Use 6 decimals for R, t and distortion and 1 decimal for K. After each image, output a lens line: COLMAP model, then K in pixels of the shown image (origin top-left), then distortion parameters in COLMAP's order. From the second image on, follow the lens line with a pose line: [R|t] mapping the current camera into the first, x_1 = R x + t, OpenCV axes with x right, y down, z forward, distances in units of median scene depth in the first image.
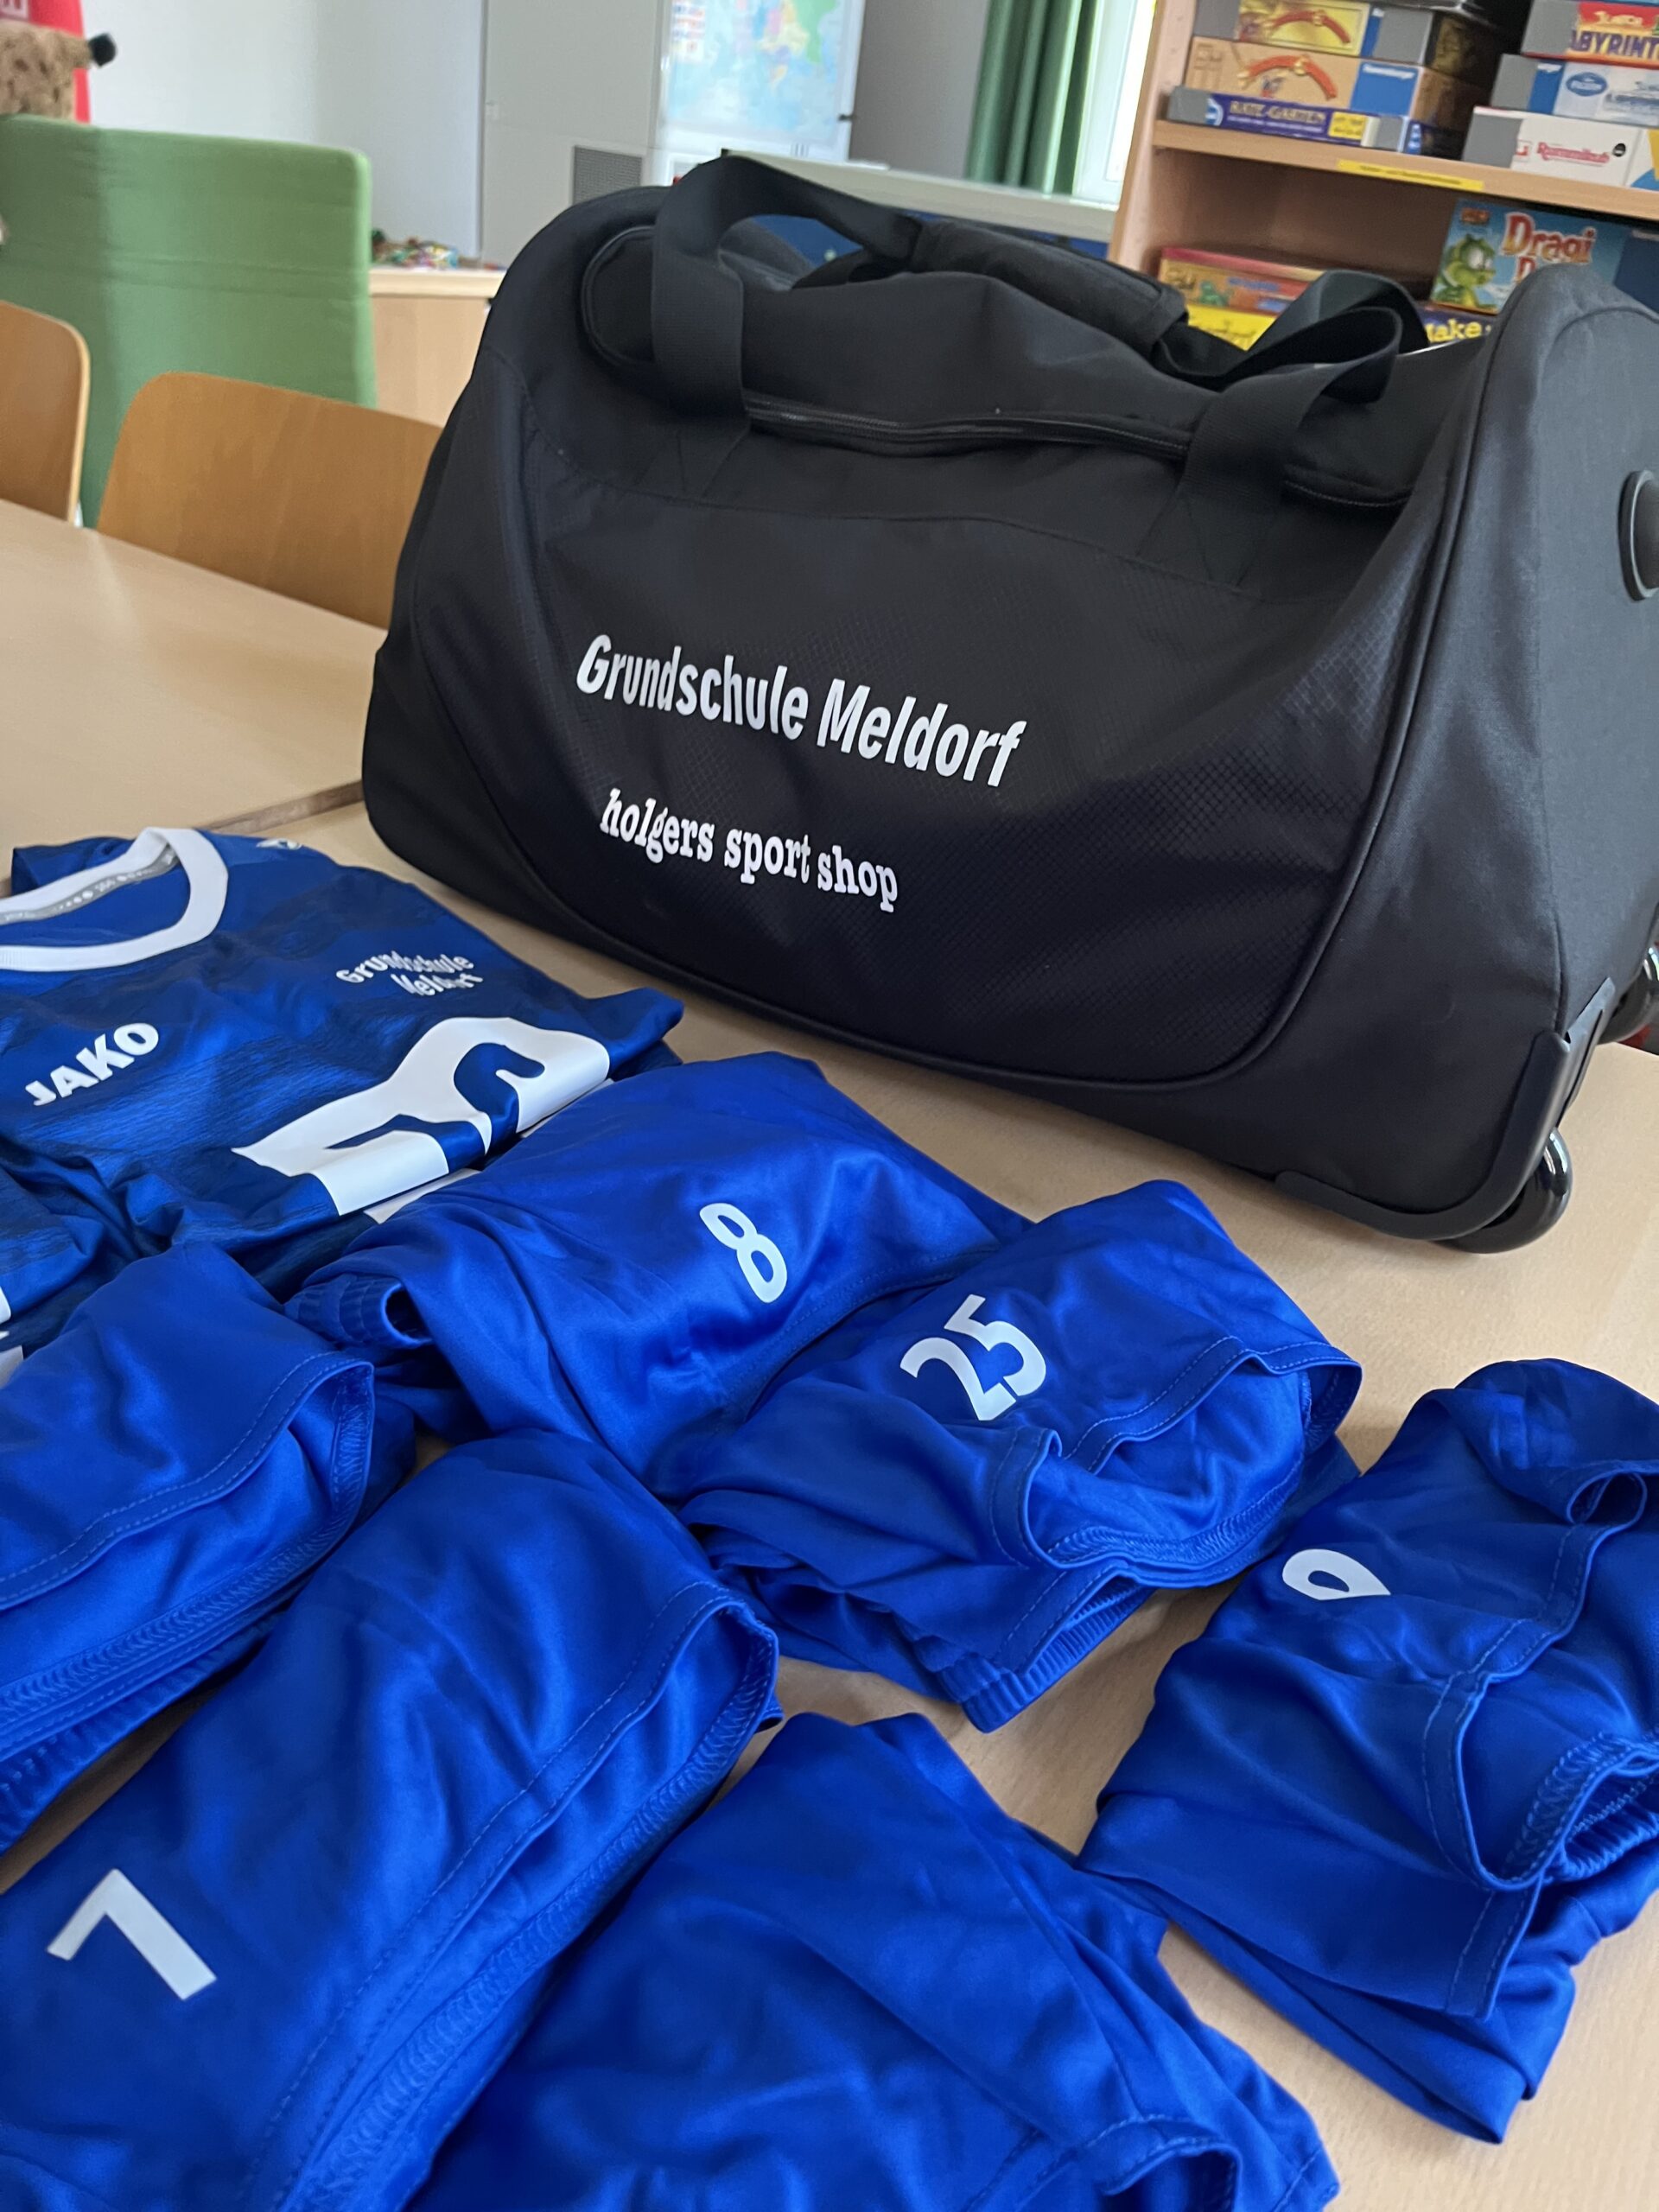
lens RADIAL K [[1700.7, 0, 829.5], [0, 1700.7, 1106.0], [0, 0, 1]] dist [0.077373, -0.080537]
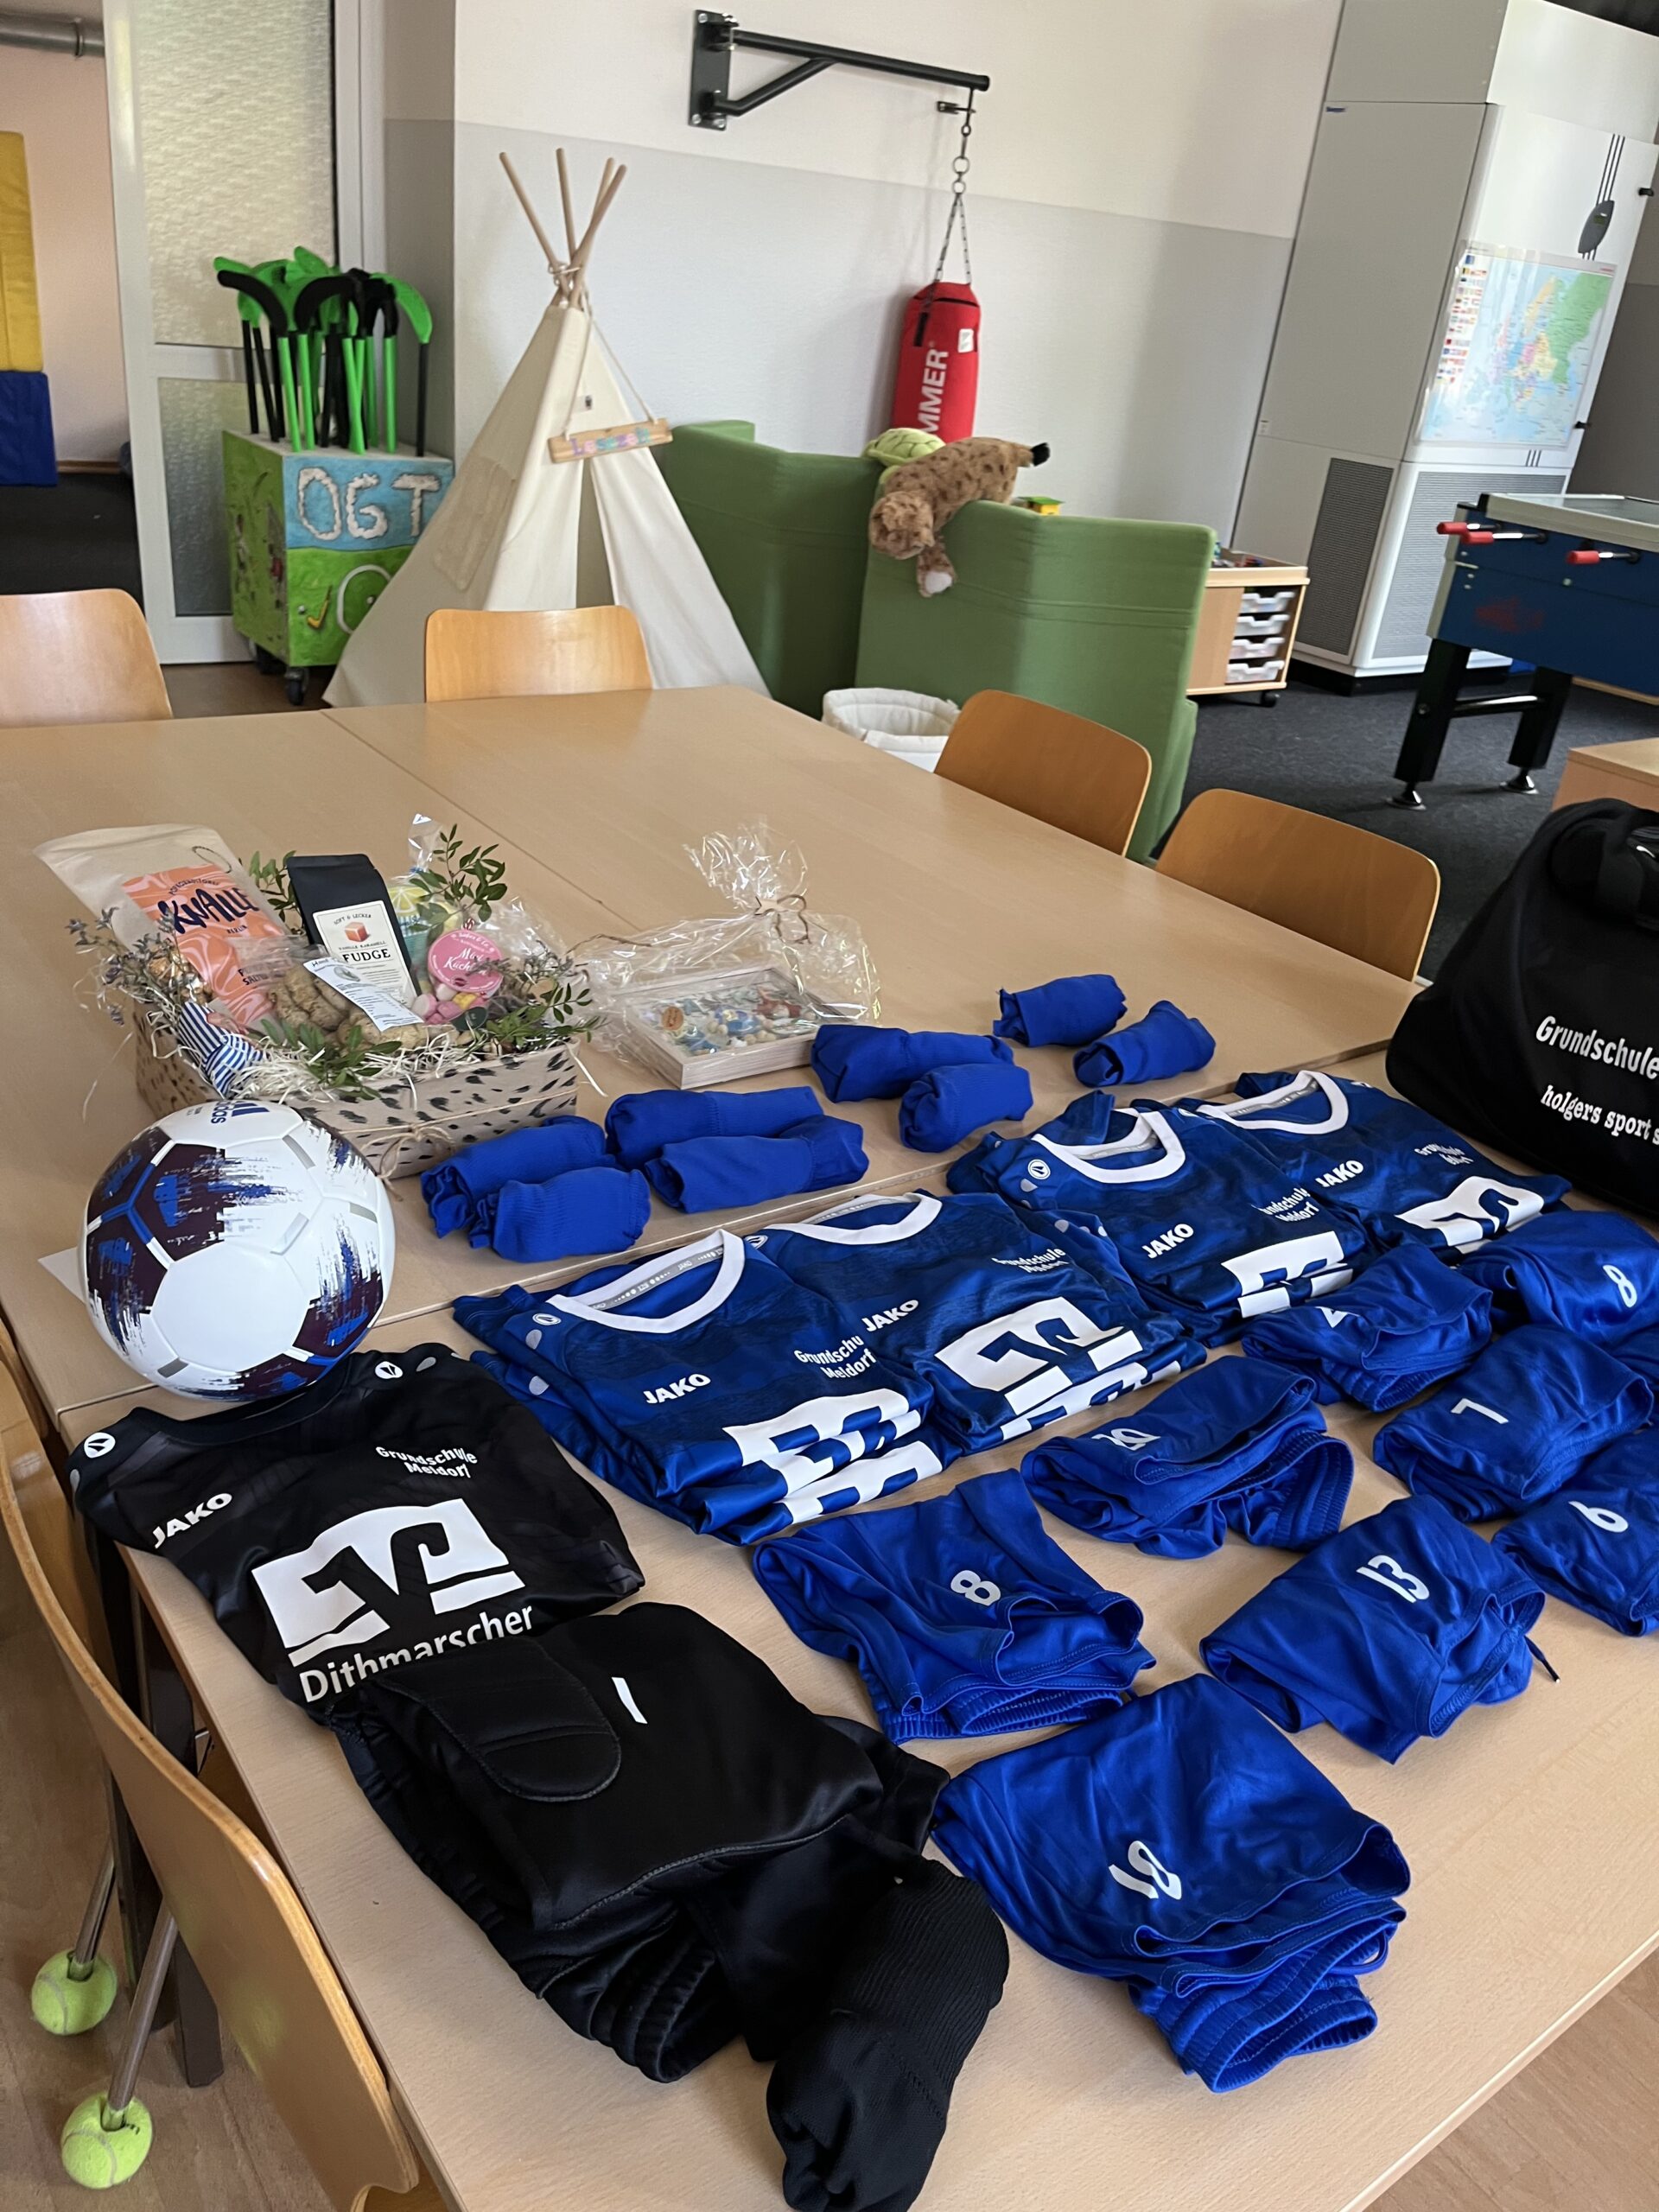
lens RADIAL K [[1700.7, 0, 829.5], [0, 1700.7, 1106.0], [0, 0, 1]] dist [0.077373, -0.080537]
pose [[0.939163, 0.133488, -0.316471, -0.333634], [-0.161406, 0.984838, -0.063585, 0.154117], [0.303184, 0.110797, 0.946469, -1.595498]]
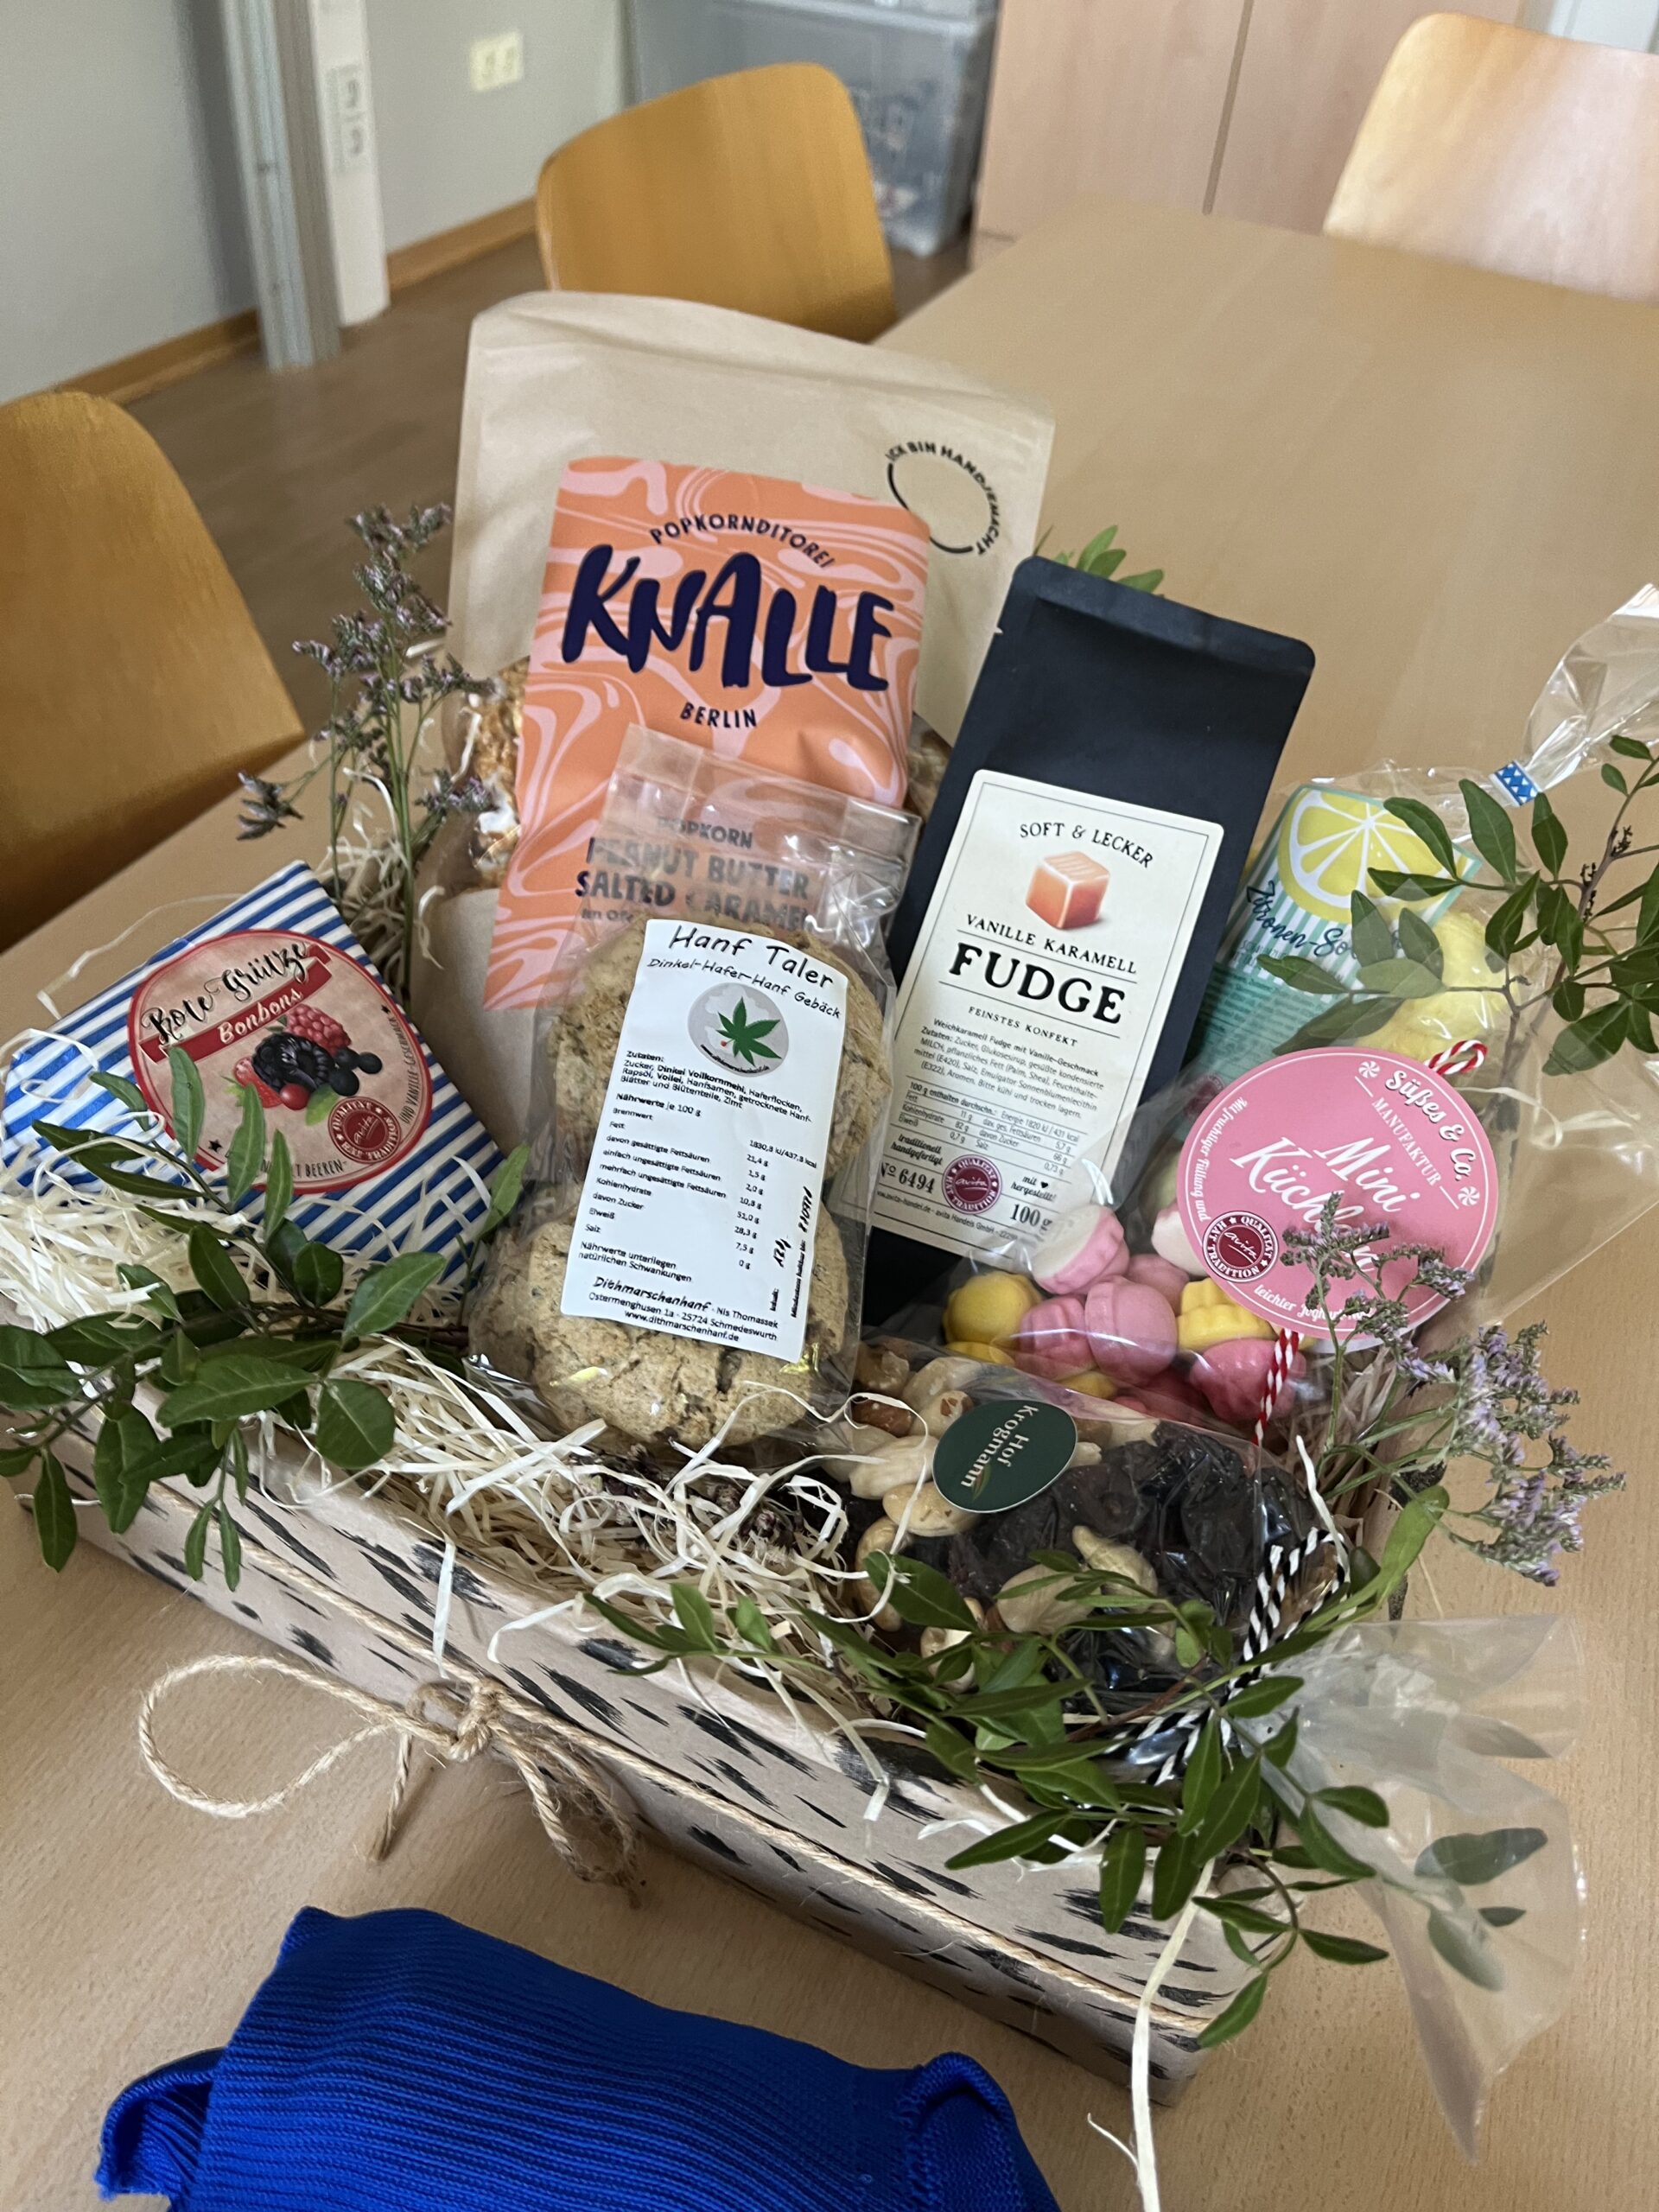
lens RADIAL K [[1655.5, 0, 829.5], [0, 1655.5, 1106.0], [0, 0, 1]] dist [0.070296, -0.070679]
pose [[0.161686, 0.583325, -0.795983, -1.205864], [-0.534628, 0.729750, 0.426189, -0.303148], [0.829476, 0.356646, 0.429852, 0.141553]]
